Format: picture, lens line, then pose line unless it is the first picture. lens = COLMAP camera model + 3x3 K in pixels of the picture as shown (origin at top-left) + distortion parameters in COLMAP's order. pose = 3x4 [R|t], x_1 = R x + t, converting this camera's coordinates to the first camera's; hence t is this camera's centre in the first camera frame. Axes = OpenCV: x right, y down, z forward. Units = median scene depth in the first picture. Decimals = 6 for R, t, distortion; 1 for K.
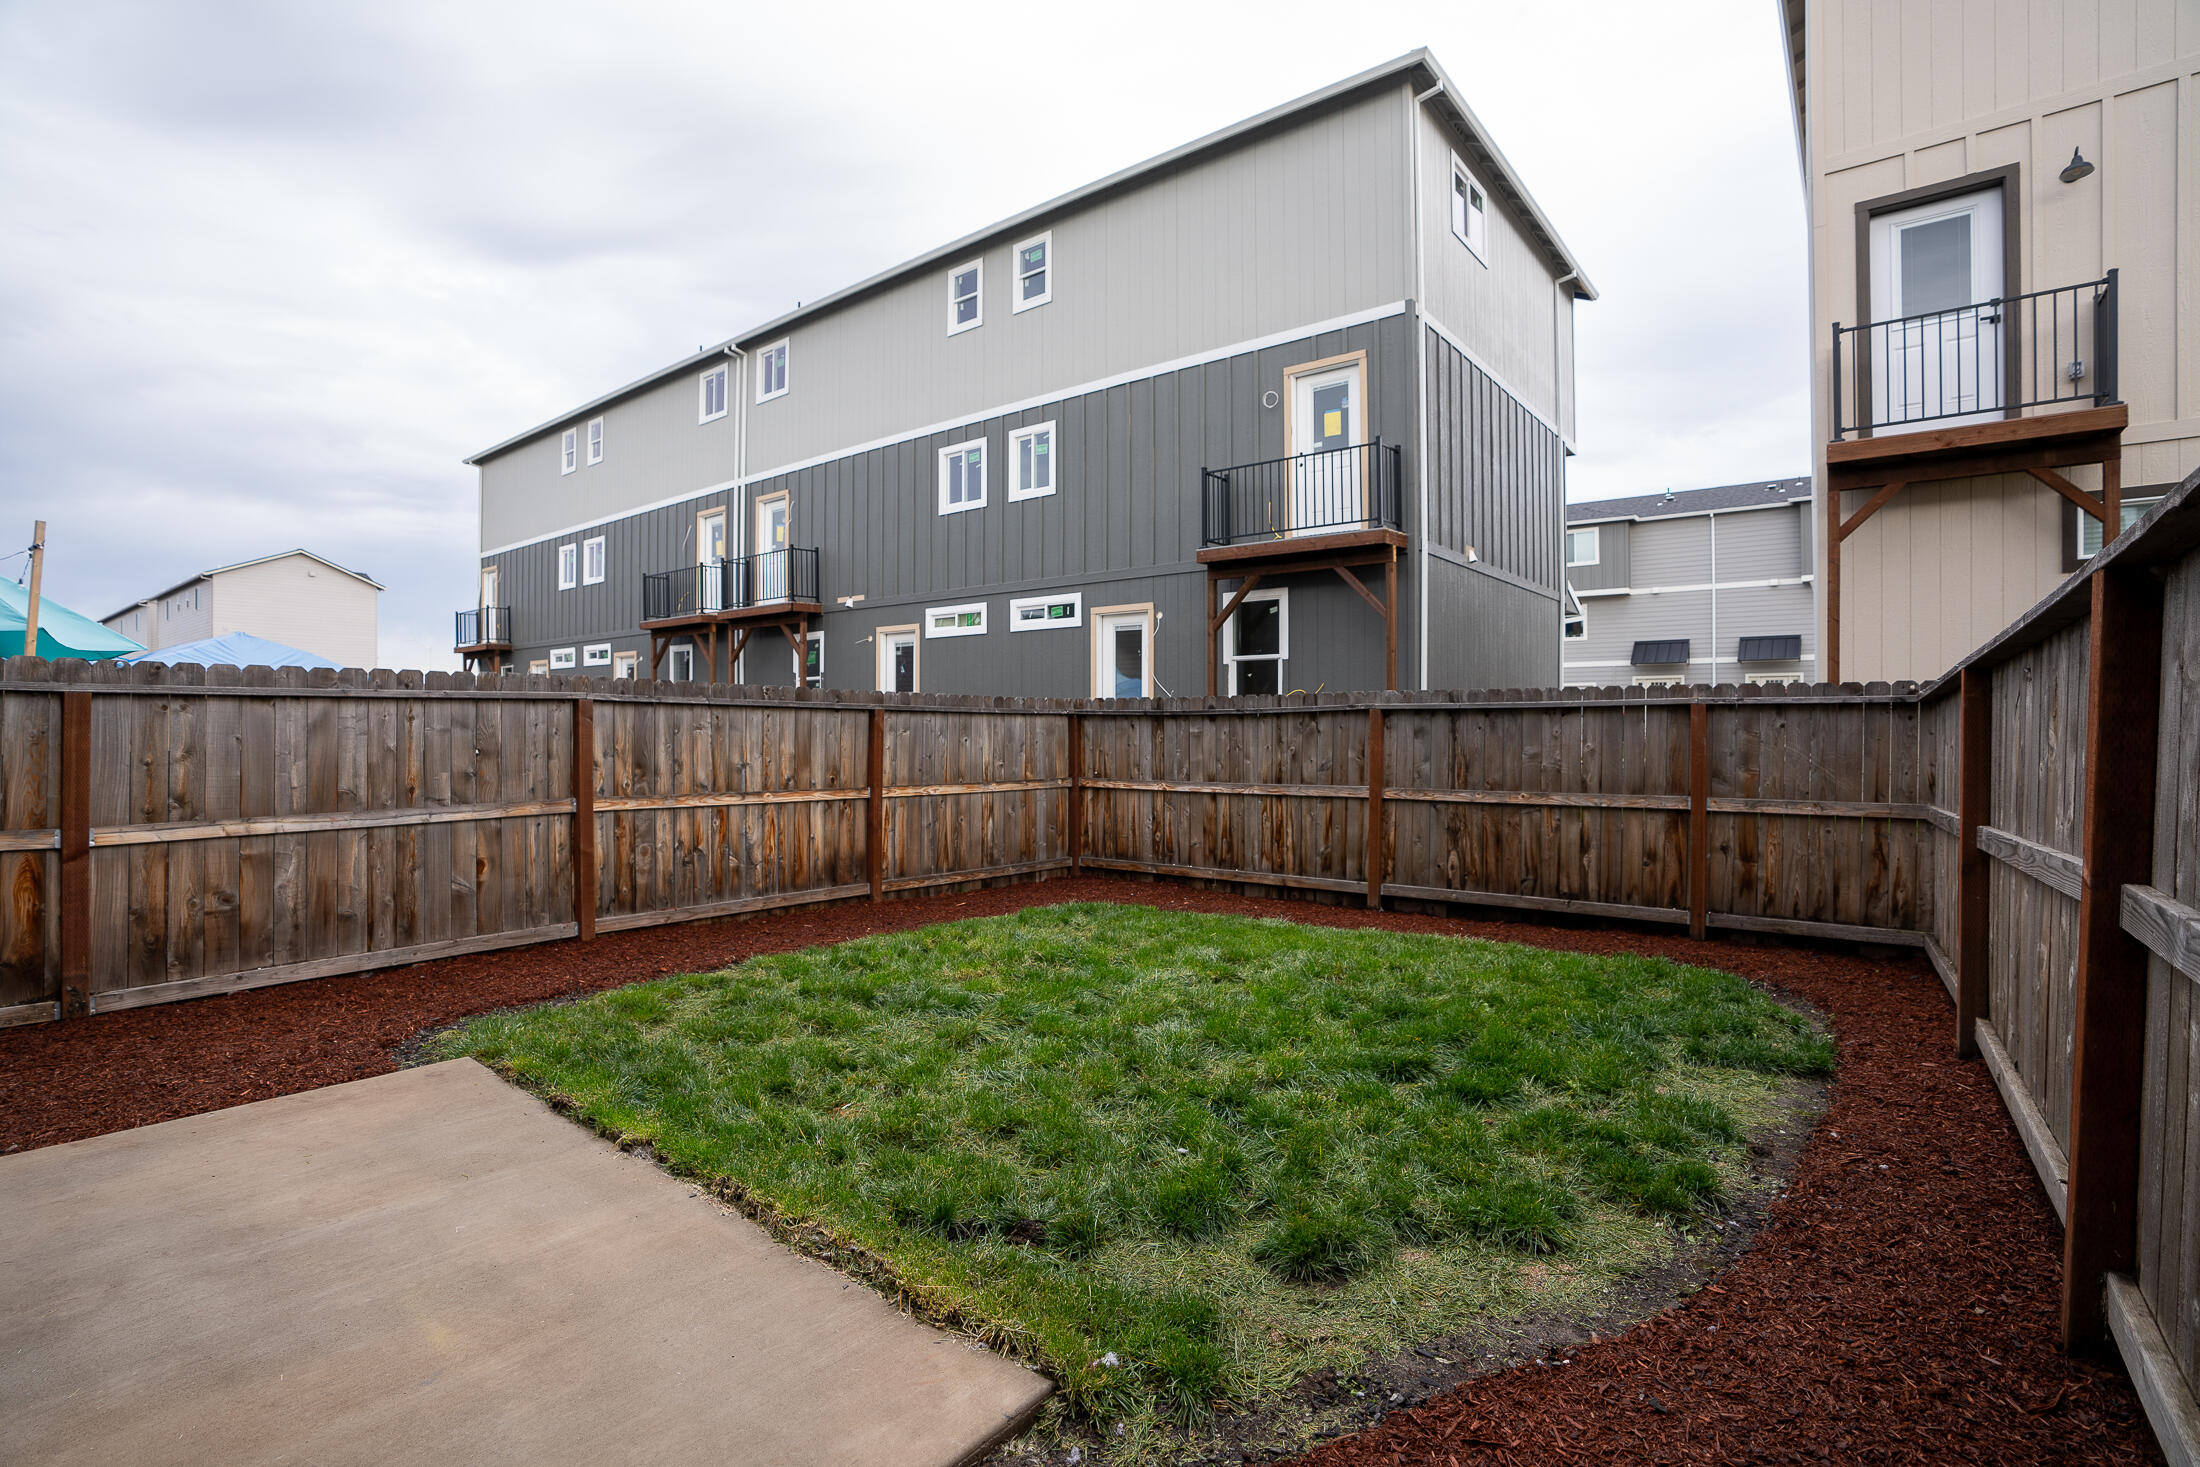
lens RADIAL K [[1029.3, 0, 1100.0], [0, 1029.3, 733.5], [0, 0, 1]] dist [-0.057636, 0.000004]
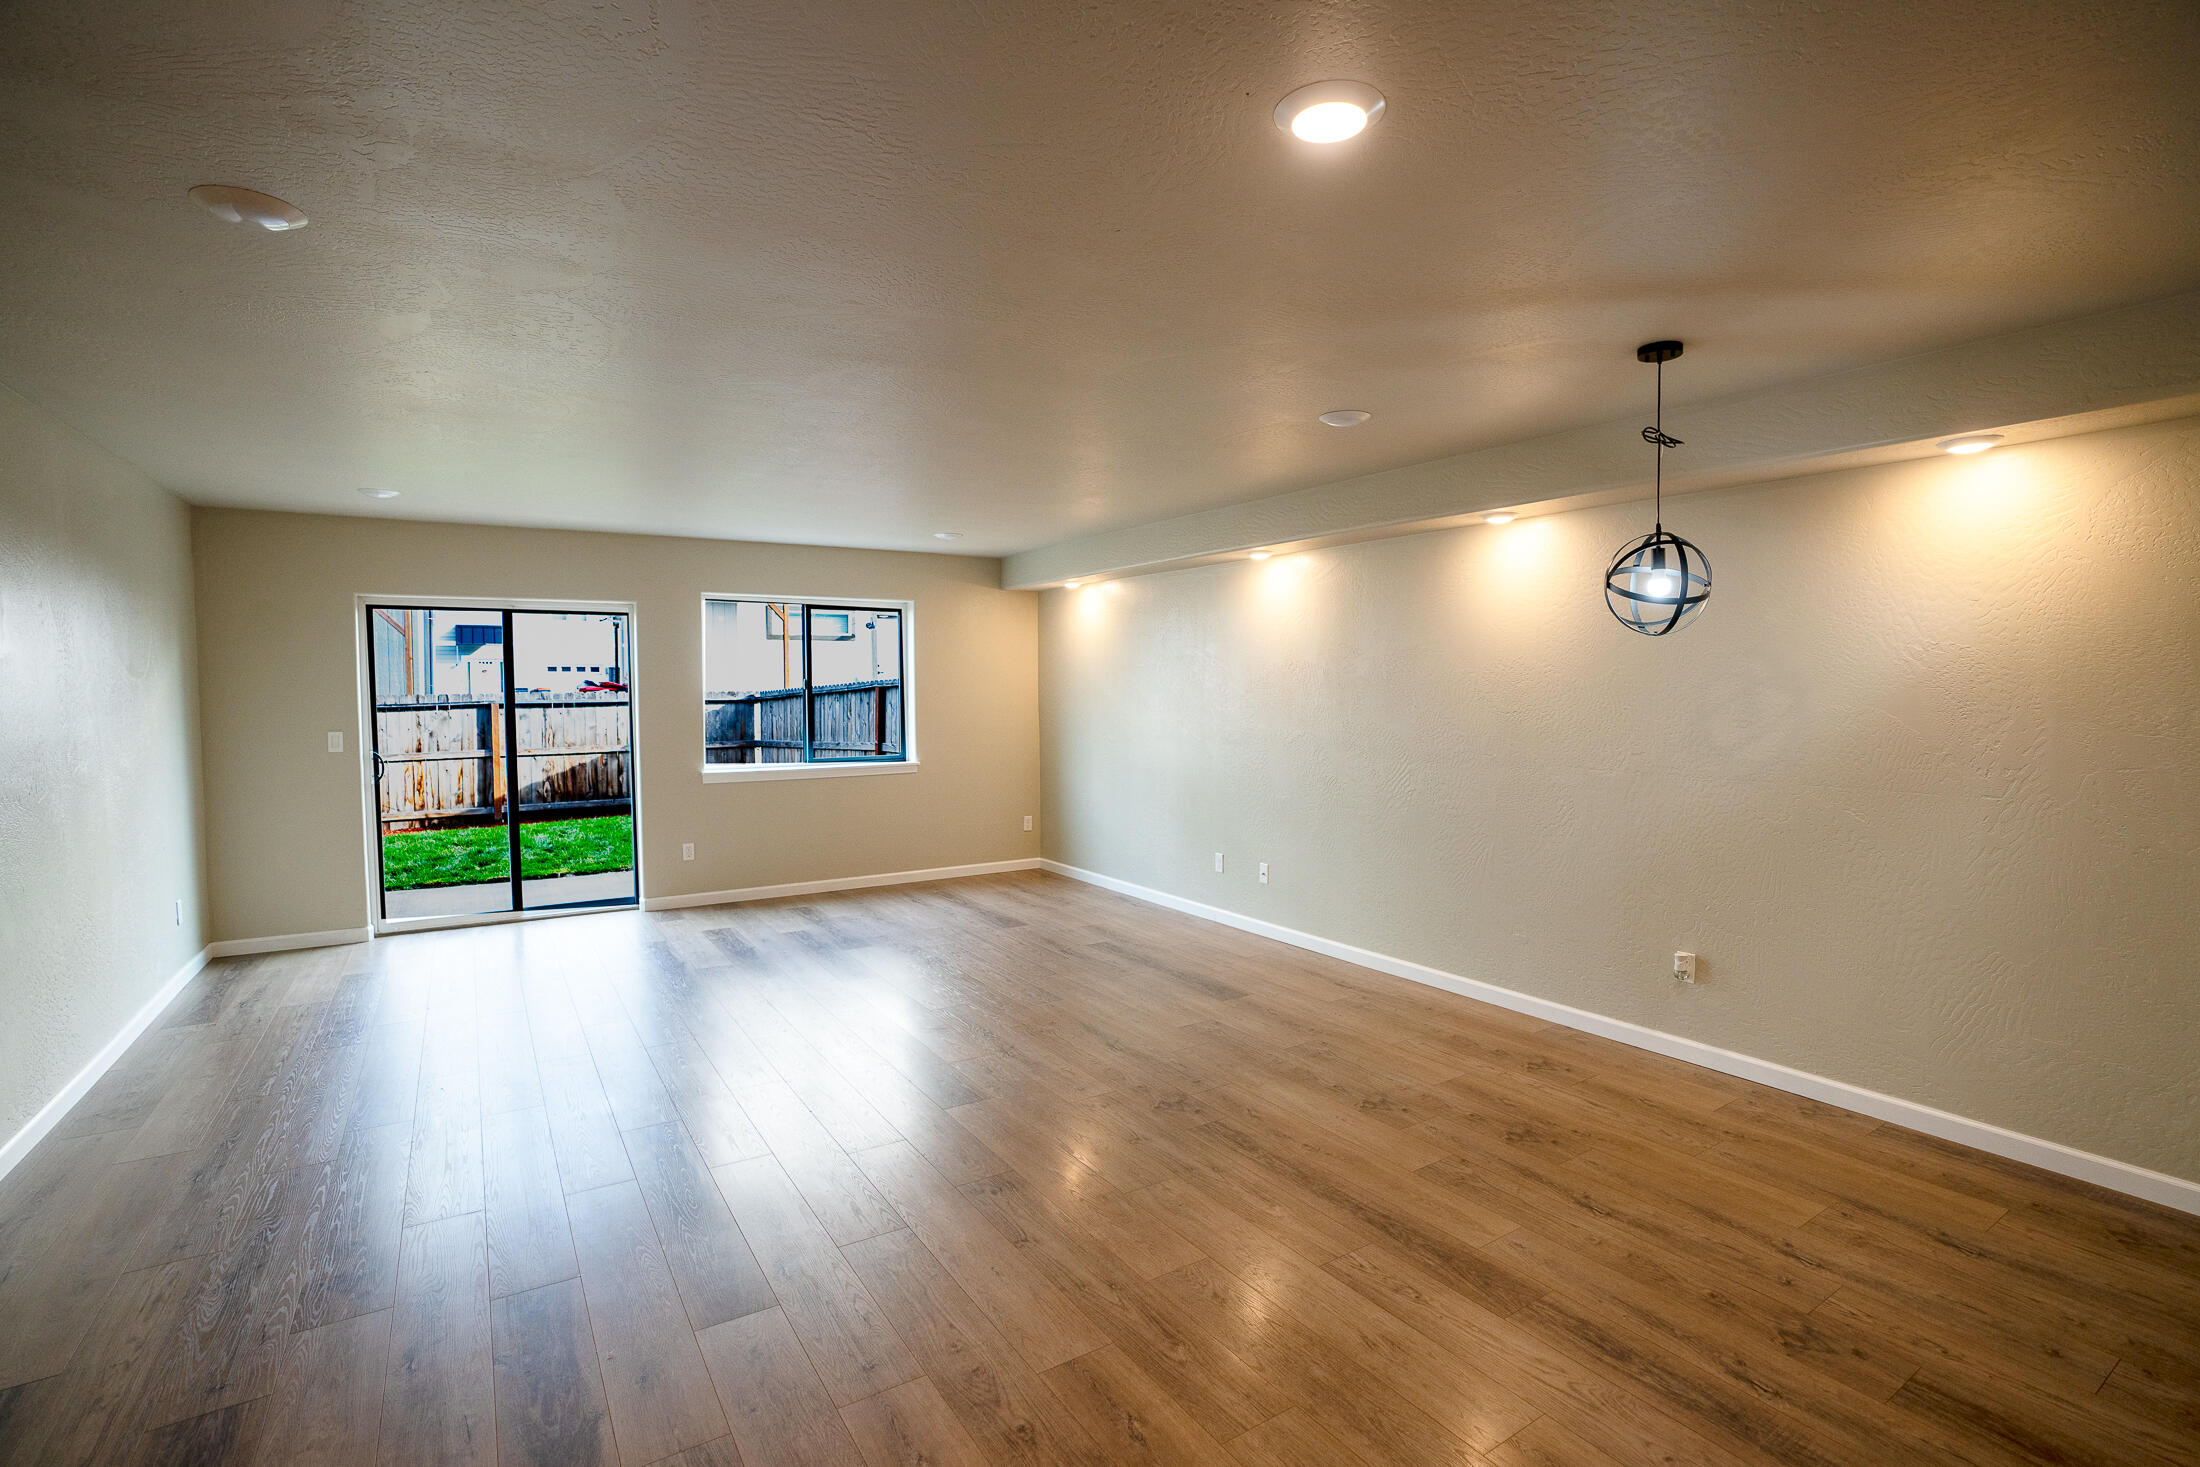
lens RADIAL K [[1029.3, 0, 1100.0], [0, 1029.3, 733.5], [0, 0, 1]] dist [-0.057636, 0.000004]
pose [[0.343978, -0.046283, 0.937836, -0.555506], [0.015572, 0.998928, 0.043587, -0.018444], [-0.938848, -0.000389, 0.344331, -0.299000]]
